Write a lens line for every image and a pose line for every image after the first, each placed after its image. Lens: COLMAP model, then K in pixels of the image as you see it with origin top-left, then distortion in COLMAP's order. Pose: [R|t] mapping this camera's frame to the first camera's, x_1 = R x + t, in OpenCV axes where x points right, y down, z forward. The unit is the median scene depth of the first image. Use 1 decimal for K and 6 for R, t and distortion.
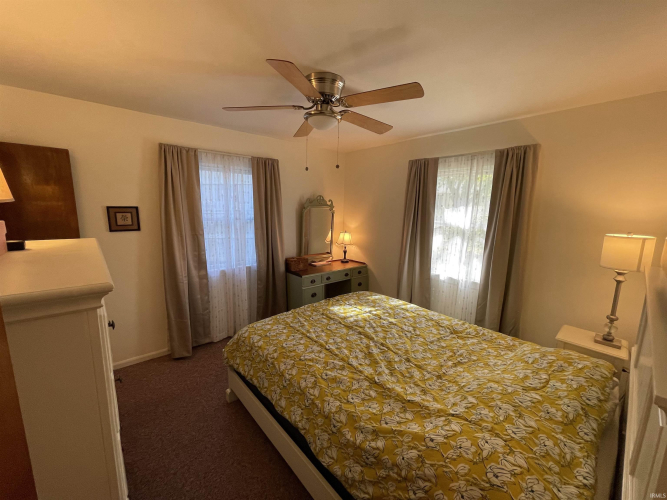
lens RADIAL K [[269.8, 0, 334.1], [0, 269.8, 250.1], [0, 0, 1]] dist [0.001538, -0.000522]
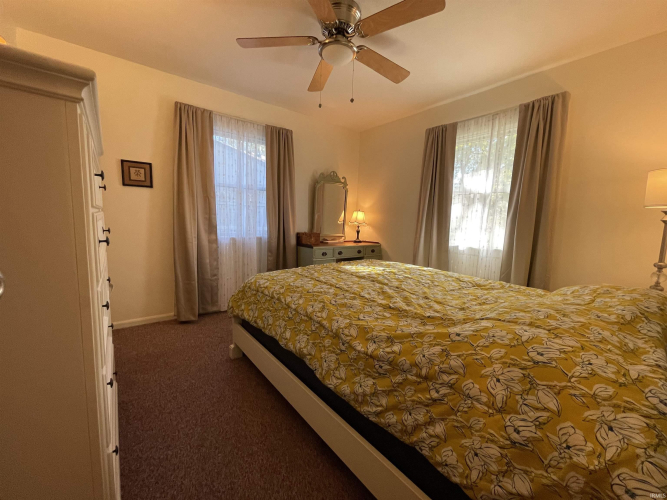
lens RADIAL K [[269.8, 0, 334.0], [0, 269.8, 250.5], [0, 0, 1]] dist [0.001538, -0.000522]
pose [[0.998654, 0.019839, -0.047915, 0.003402], [-0.022082, 0.998663, -0.046746, 0.202003], [0.046924, 0.047741, 0.997757, 0.050381]]
